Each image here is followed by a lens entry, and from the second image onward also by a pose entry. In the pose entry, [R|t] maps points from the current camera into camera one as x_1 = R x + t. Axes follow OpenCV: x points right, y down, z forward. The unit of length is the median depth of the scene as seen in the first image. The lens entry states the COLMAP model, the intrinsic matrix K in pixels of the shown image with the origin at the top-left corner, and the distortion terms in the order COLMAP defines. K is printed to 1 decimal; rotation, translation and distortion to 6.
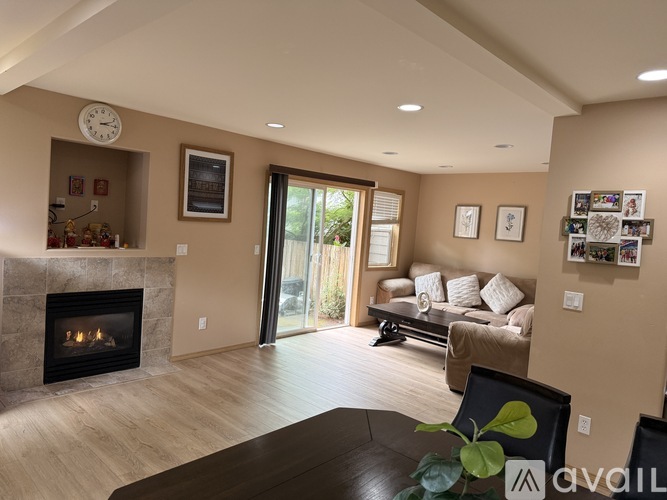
lens RADIAL K [[463.2, 0, 333.5], [0, 463.2, 250.0], [0, 0, 1]] dist [0.063085, -0.082066]
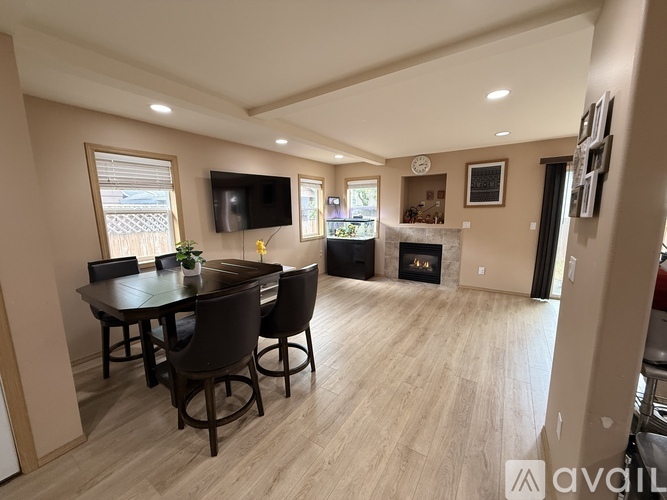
lens RADIAL K [[263.9, 0, 333.5], [0, 263.9, 250.0], [0, 0, 1]] dist [0.000767, 0.000060]
pose [[0.171163, 0.078339, -0.982123, 0.602830], [-0.036974, 0.996642, 0.073054, 0.042181], [0.984549, 0.023809, 0.173485, 0.373732]]
